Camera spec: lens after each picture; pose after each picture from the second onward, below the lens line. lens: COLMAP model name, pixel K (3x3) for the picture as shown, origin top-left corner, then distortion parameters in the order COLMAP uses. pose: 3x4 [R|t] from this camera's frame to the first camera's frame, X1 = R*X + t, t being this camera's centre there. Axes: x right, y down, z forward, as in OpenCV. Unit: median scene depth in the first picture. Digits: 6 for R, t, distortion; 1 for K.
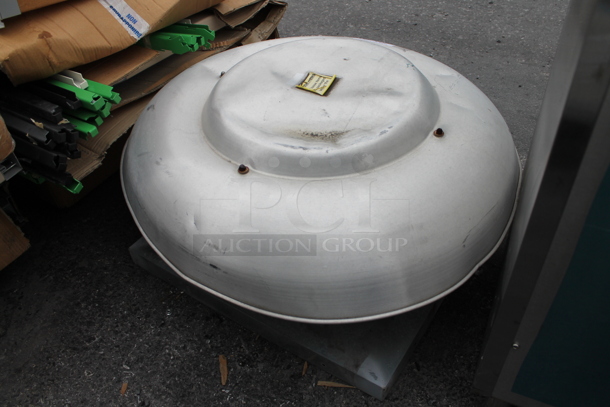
lens RADIAL K [[508.9, 0, 305.0], [0, 508.9, 203.5], [0, 0, 1]] dist [0.001148, 0.003790]
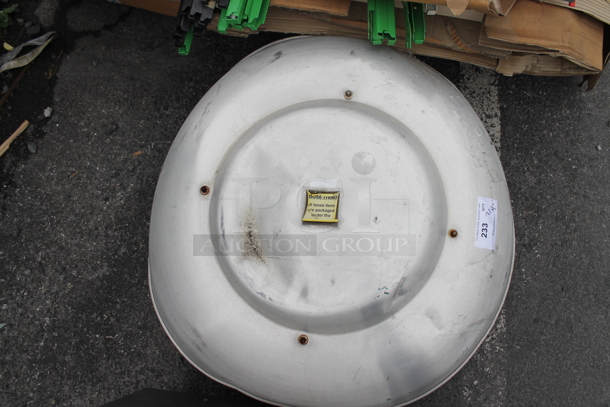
lens RADIAL K [[508.9, 0, 305.0], [0, 508.9, 203.5], [0, 0, 1]] dist [0.001148, 0.003790]
pose [[0.326216, 0.933745, -0.147322, 0.138914], [-0.596385, 0.324211, 0.734311, -0.863007], [0.733423, -0.151684, 0.662634, 0.323019]]
